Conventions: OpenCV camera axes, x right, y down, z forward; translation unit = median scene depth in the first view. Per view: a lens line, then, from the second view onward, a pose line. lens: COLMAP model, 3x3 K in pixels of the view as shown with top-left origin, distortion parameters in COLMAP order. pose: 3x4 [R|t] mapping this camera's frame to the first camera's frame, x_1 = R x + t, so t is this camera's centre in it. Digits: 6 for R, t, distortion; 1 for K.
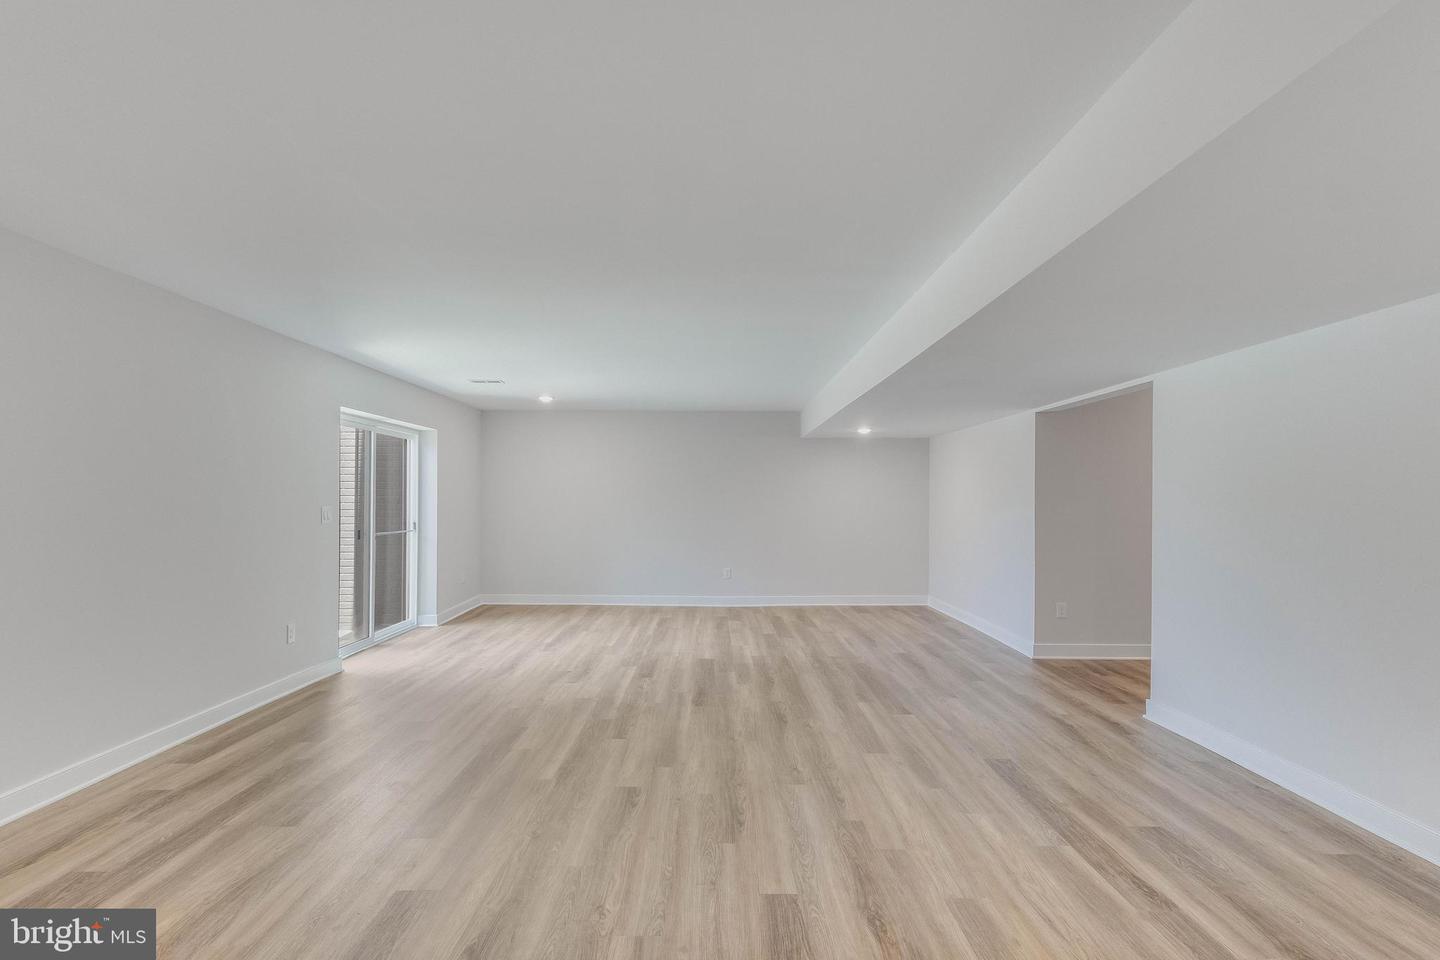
lens RADIAL K [[687.3, 0, 719.6], [0, 687.3, 486.2], [0, 0, 1]] dist [0.003454, 0.000295]
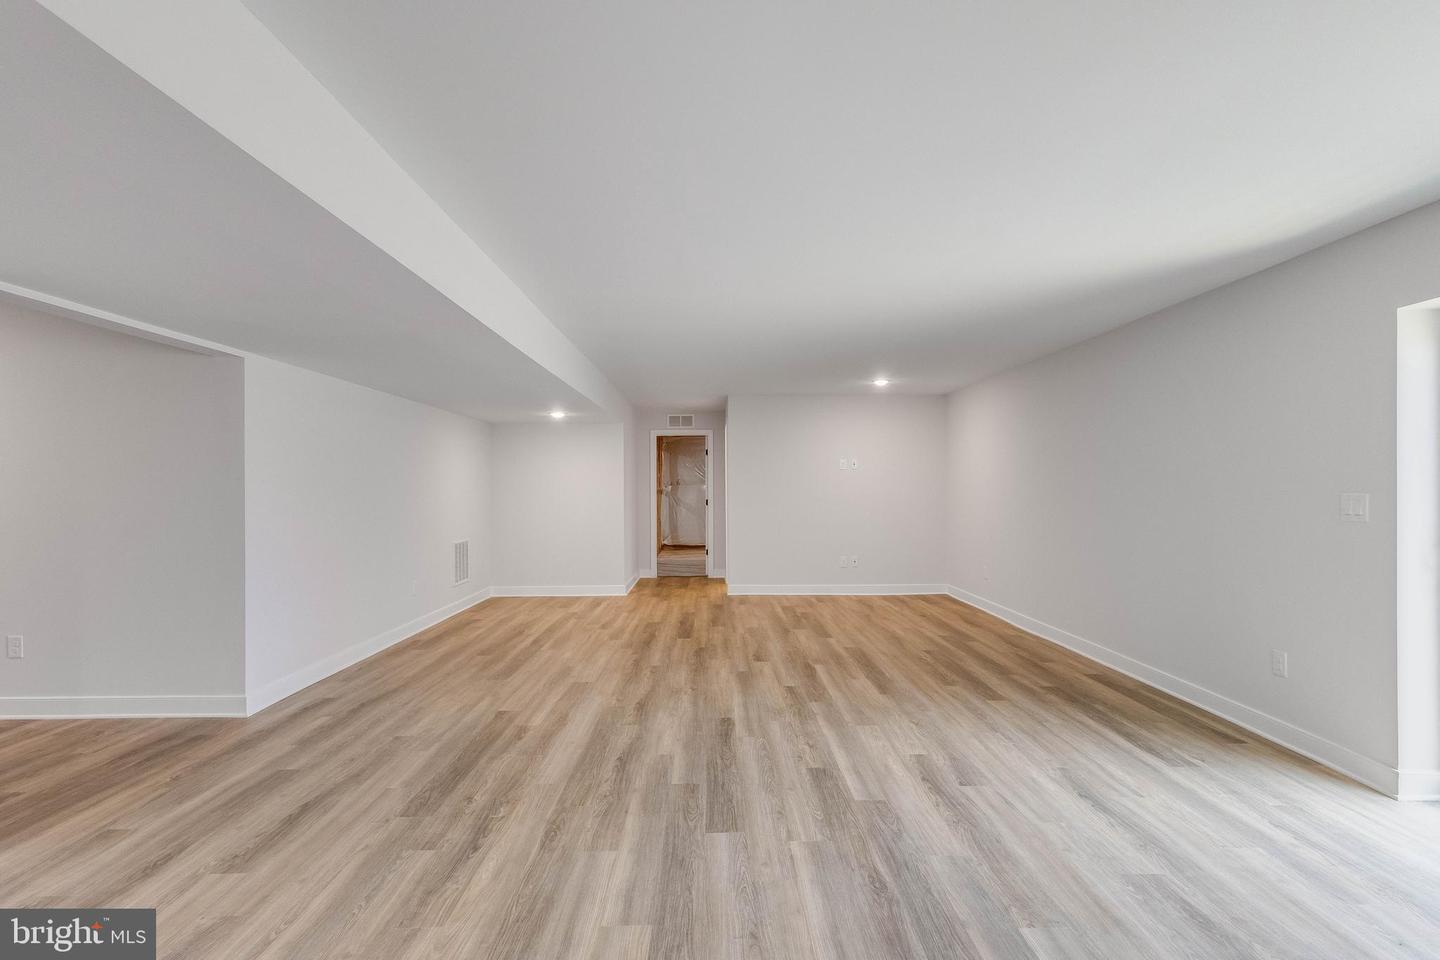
lens RADIAL K [[687.3, 0, 720.2], [0, 687.3, 485.1], [0, 0, 1]] dist [0.003454, 0.000295]
pose [[-0.999988, 0.000165, -0.004834, -0.018579], [0.000286, 0.999689, -0.024924, 0.043958], [0.004828, -0.024925, -0.999678, 1.886915]]
